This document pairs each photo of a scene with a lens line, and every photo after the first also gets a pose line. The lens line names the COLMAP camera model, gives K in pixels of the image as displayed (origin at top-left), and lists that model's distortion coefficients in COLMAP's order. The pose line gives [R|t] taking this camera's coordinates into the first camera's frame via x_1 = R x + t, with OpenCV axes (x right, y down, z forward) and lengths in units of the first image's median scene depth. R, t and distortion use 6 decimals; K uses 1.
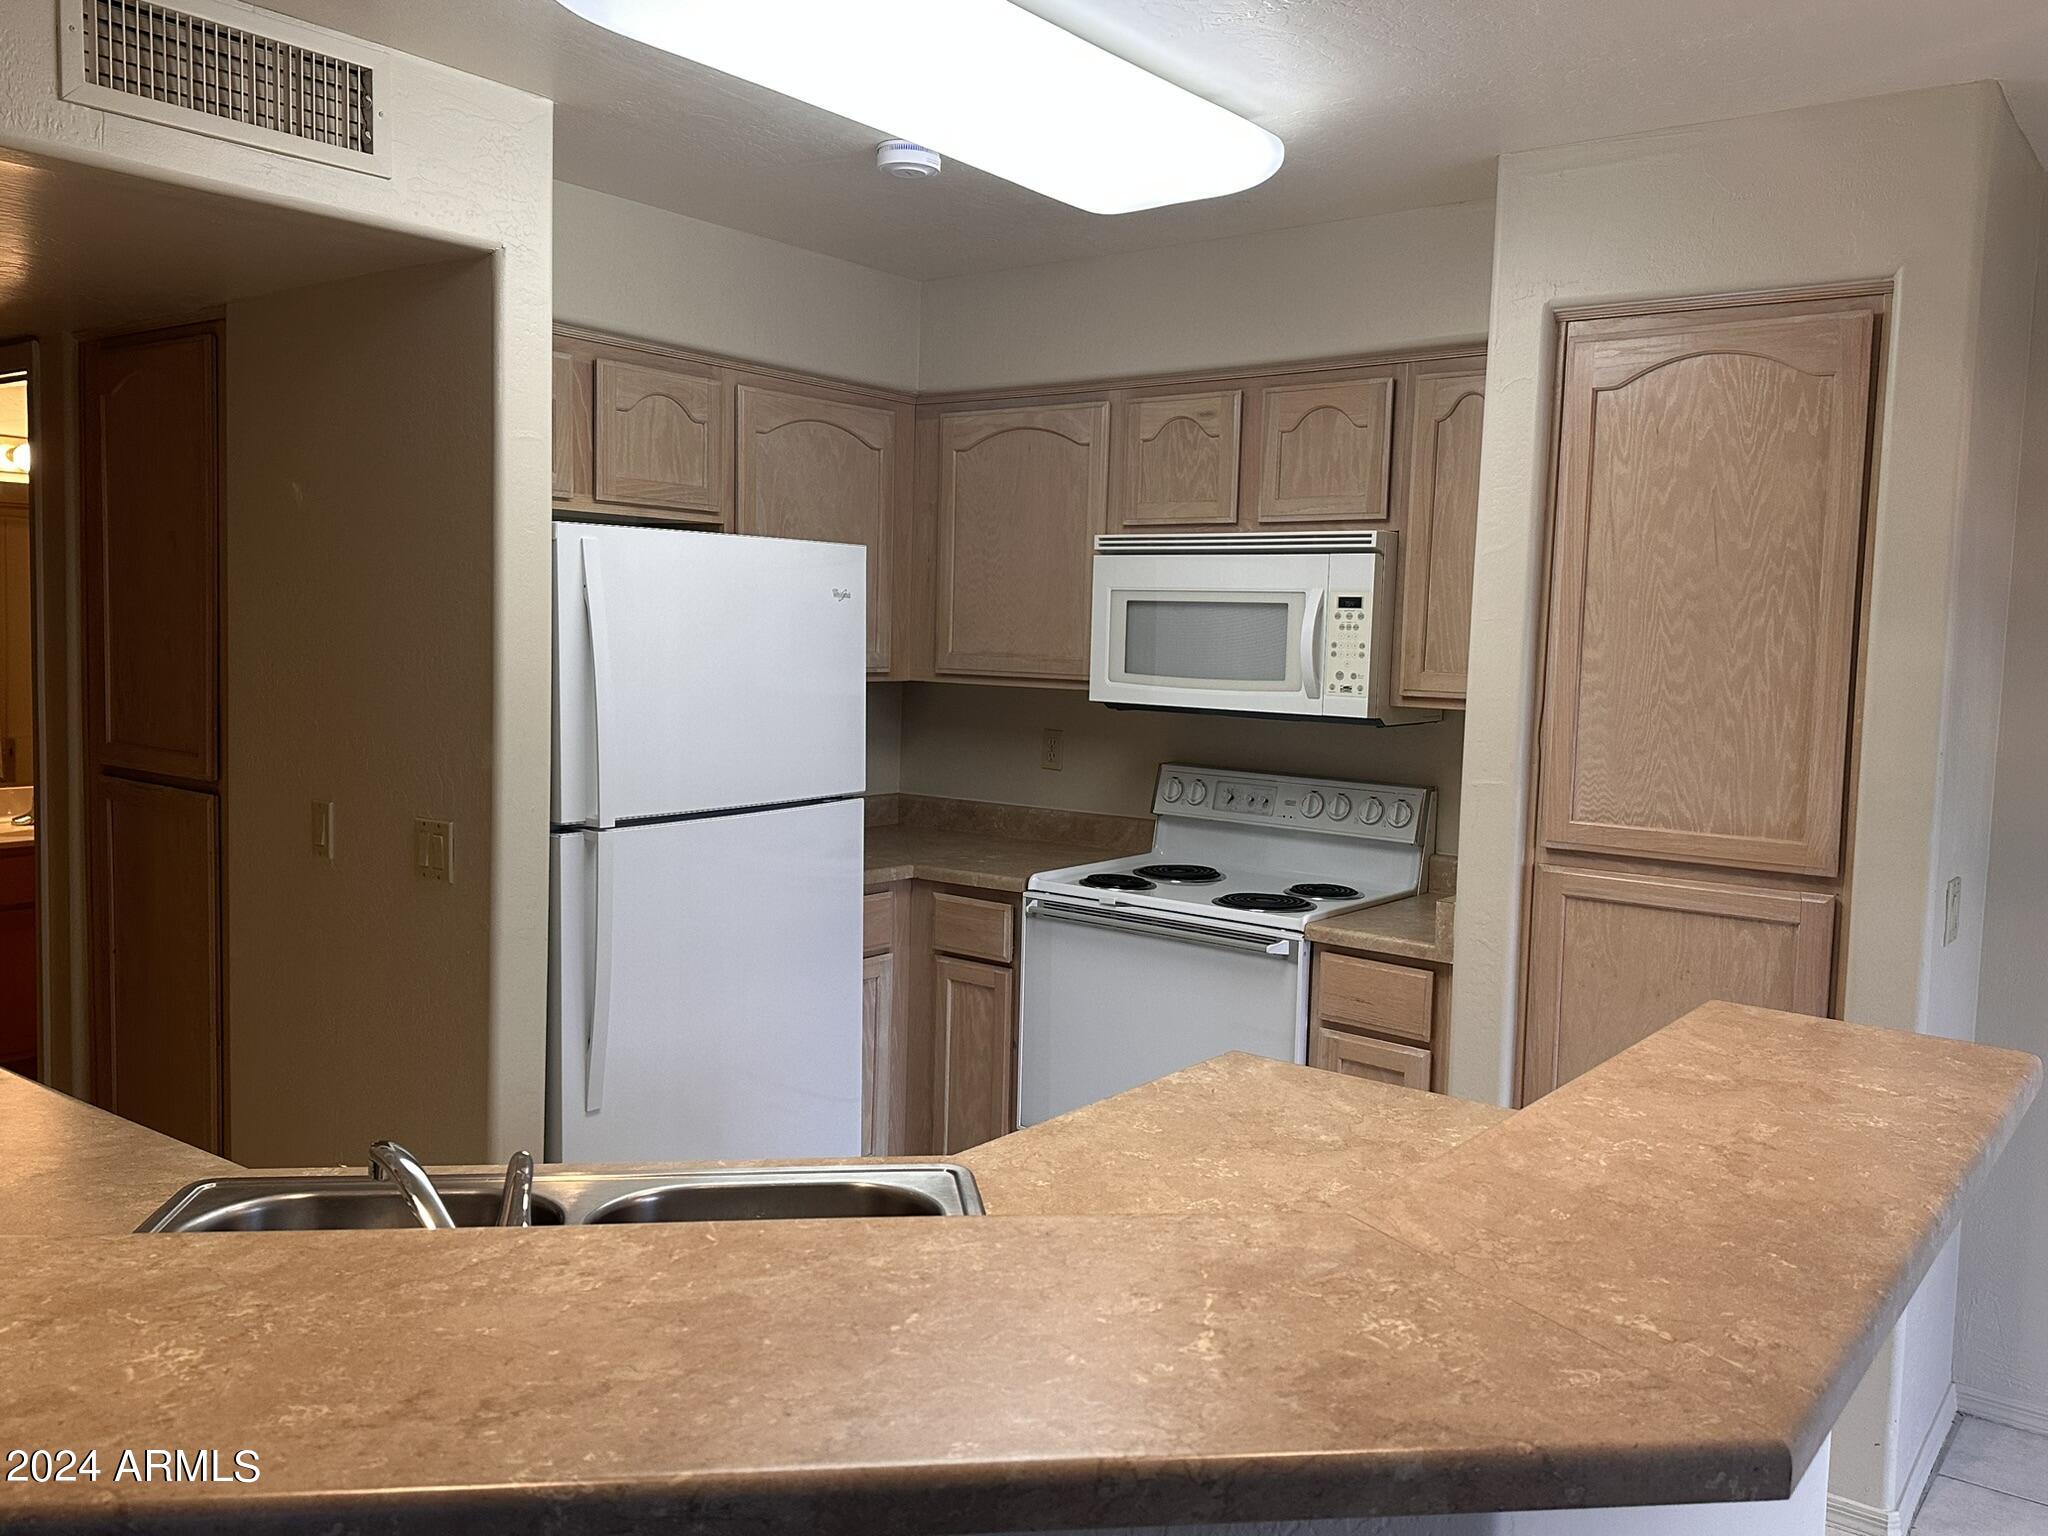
lens RADIAL K [[1644.7, 0, 1045.3], [0, 1644.7, 756.3], [0, 0, 1]] dist [0.065631, -0.089185]
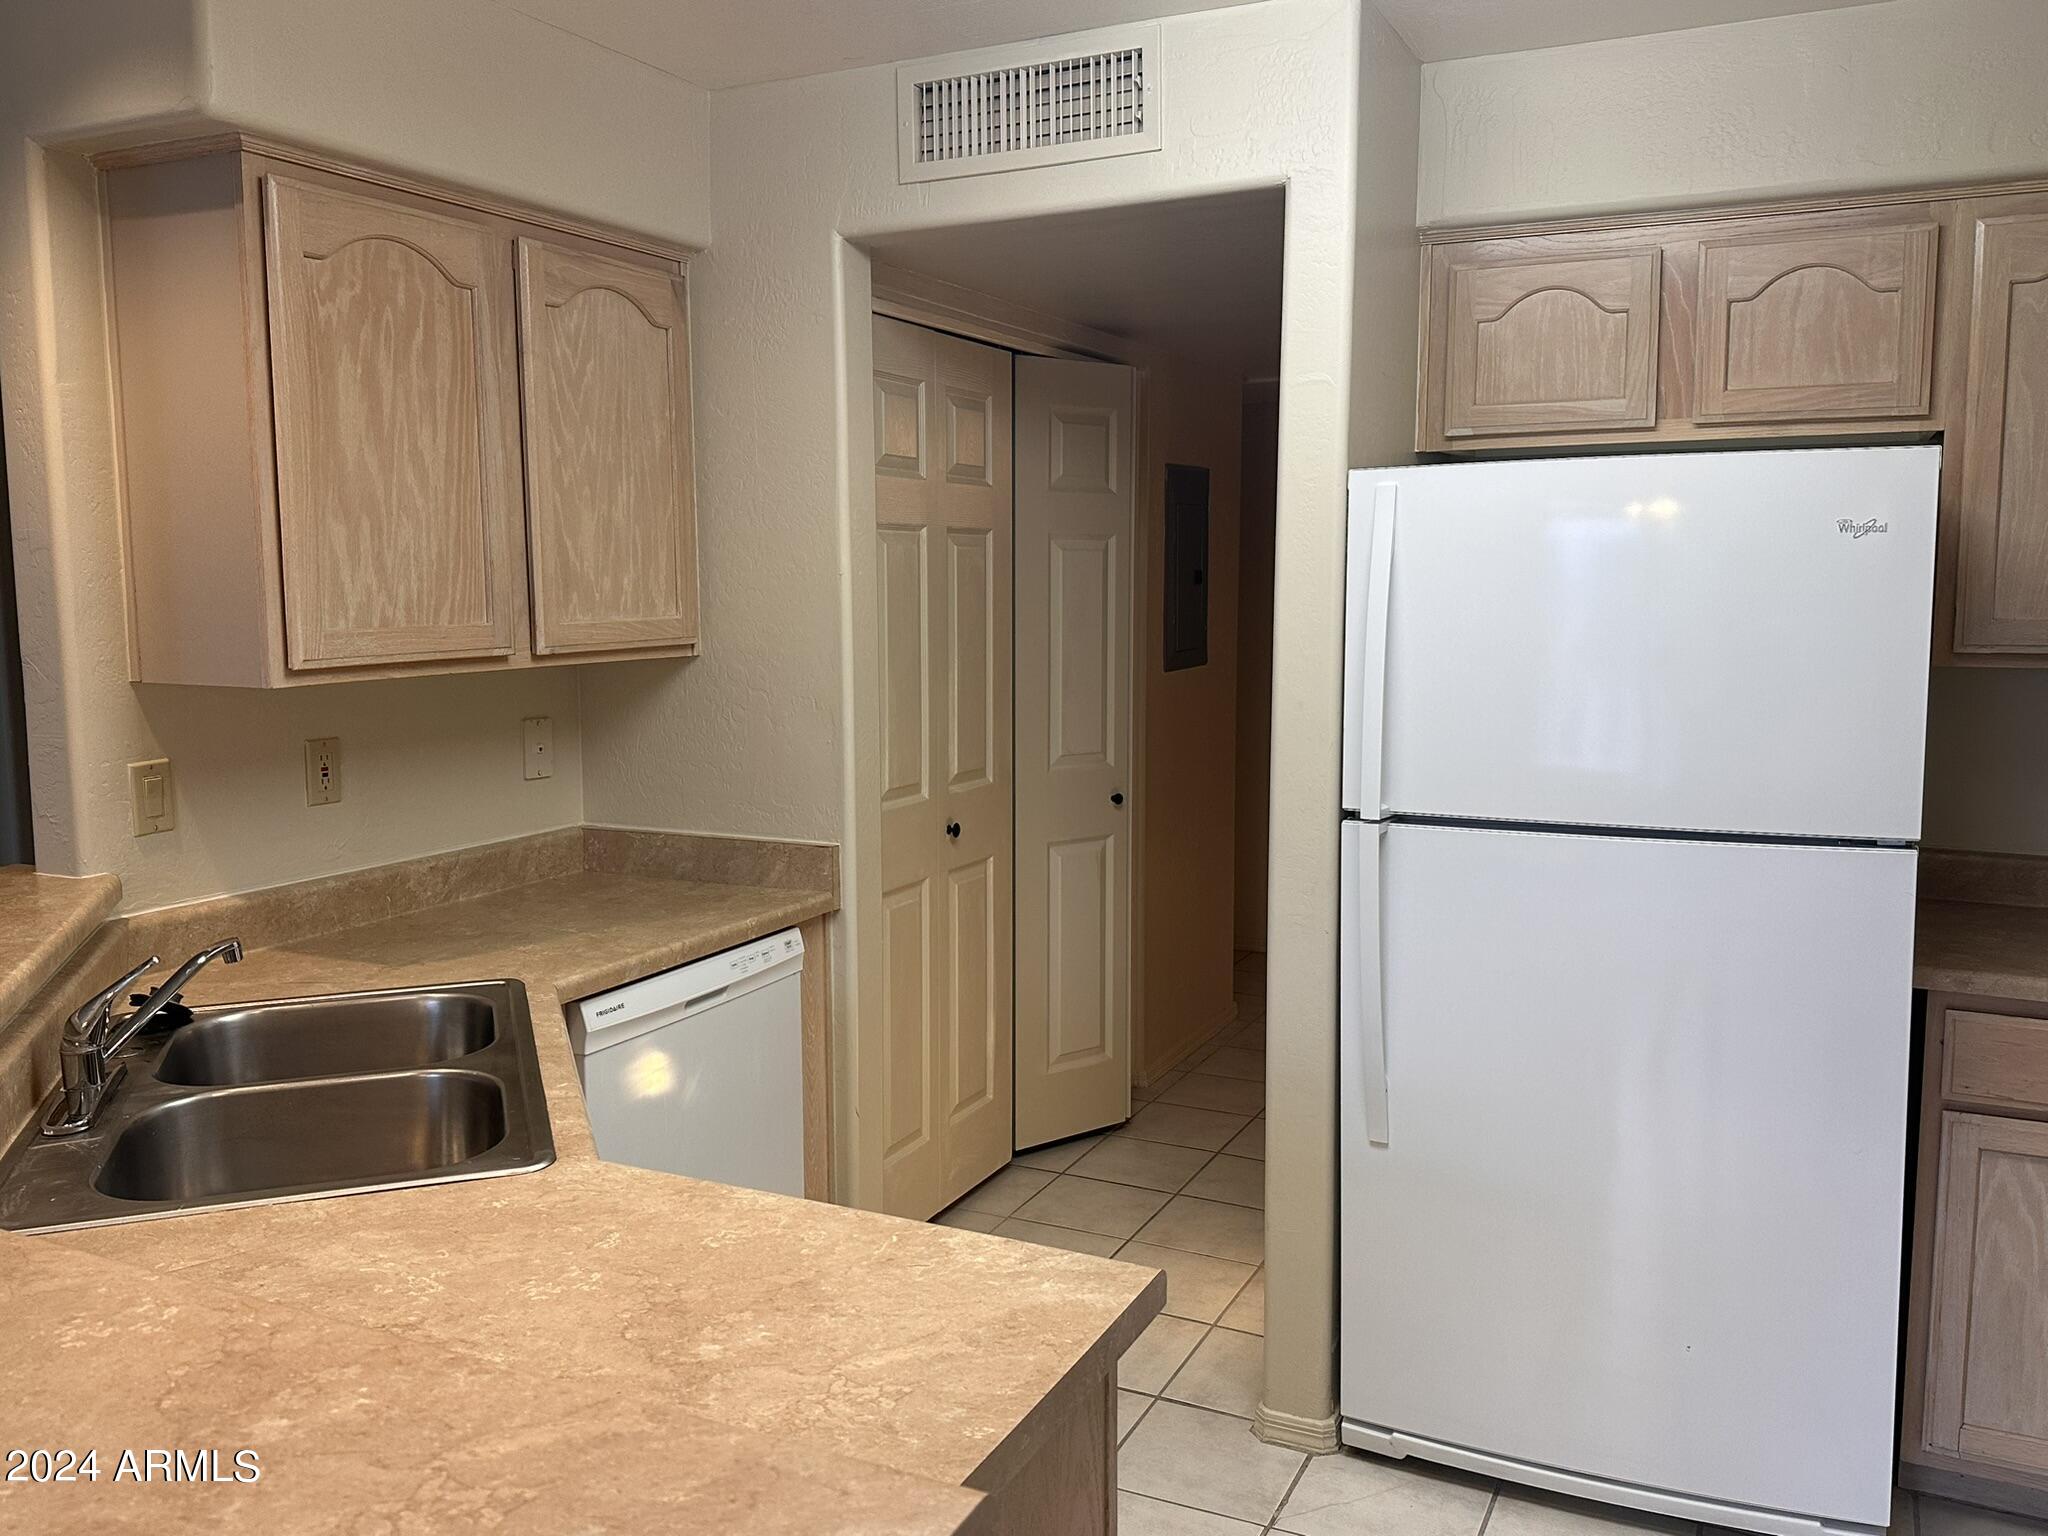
lens RADIAL K [[1670.6, 0, 1024.0], [0, 1670.6, 768.0], [0, 0, 1]] dist [0.001924, -0.003813]
pose [[0.185956, 0.087987, -0.978610, 0.462999], [-0.068079, 0.994743, 0.076501, -0.032551], [0.980197, 0.052397, 0.190969, 0.553568]]
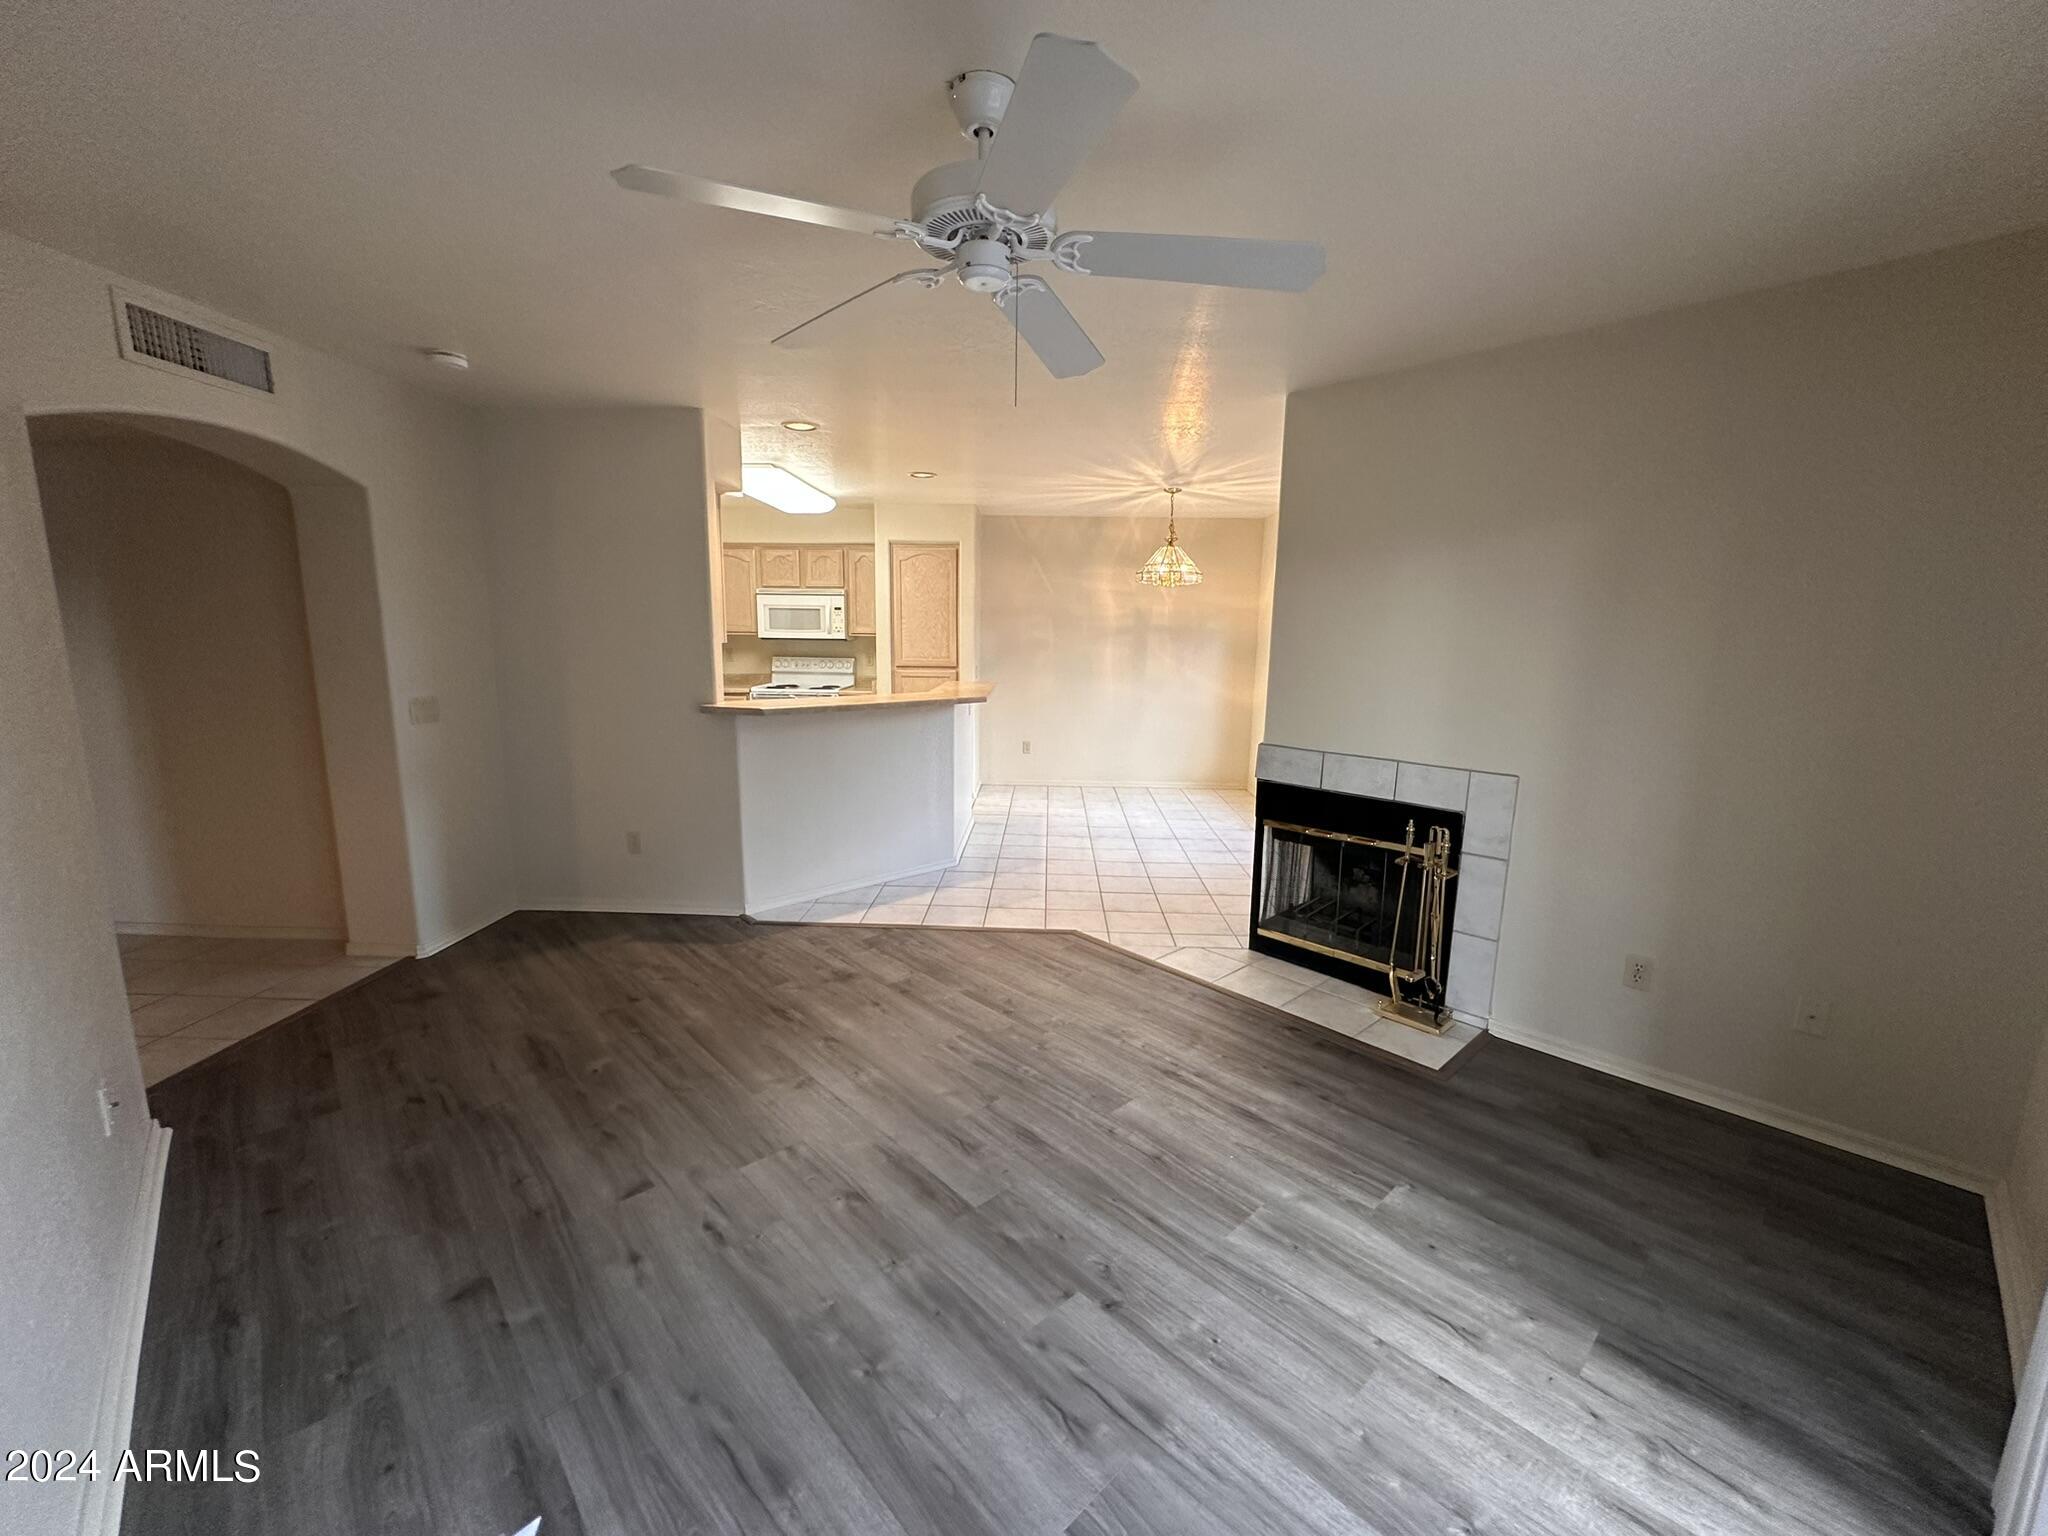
lens RADIAL K [[817.0, 0, 1024.0], [0, 817.0, 768.0], [0, 0, 1]] dist [0.000412, 0.000105]
pose [[0.815242, -0.117187, 0.567140, -0.590754], [0.056663, 0.990755, 0.123266, 0.065580], [-0.576341, -0.068356, 0.814345, -0.839339]]
